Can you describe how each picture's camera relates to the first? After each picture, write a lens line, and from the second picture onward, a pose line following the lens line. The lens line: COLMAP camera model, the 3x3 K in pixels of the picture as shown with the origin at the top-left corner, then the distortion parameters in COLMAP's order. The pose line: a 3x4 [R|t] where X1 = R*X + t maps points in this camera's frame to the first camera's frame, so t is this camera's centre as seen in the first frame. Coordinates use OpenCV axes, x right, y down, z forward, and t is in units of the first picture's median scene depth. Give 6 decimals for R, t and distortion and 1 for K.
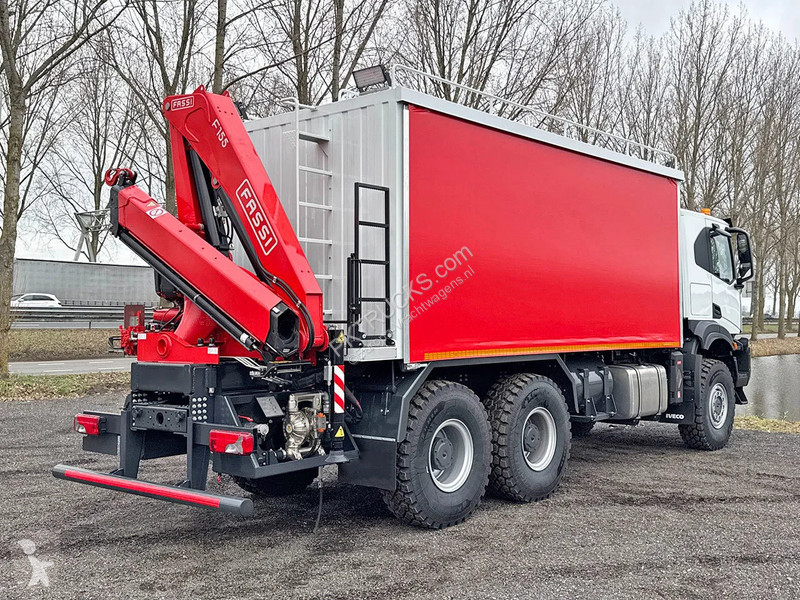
lens RADIAL K [[856.5, 0, 408.9], [0, 856.5, 282.6], [0, 0, 1]] dist [0.117967, -0.259977]
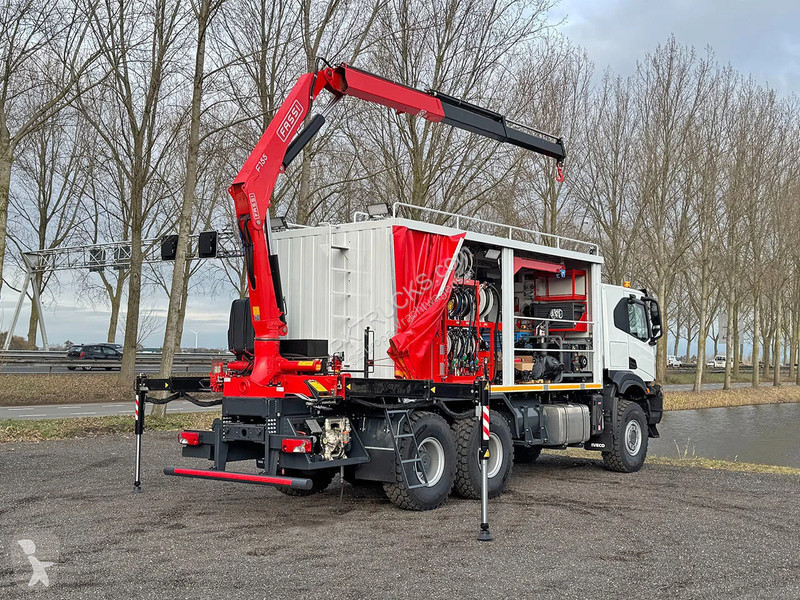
lens RADIAL K [[953.8, 0, 399.7], [0, 953.8, 284.8], [0, 0, 1]] dist [0.000883, -0.000854]
pose [[0.999229, 0.009362, 0.038126, -0.041290], [-0.007763, 0.999092, -0.041890, -0.021136], [-0.038483, 0.041561, 0.998395, -0.397818]]
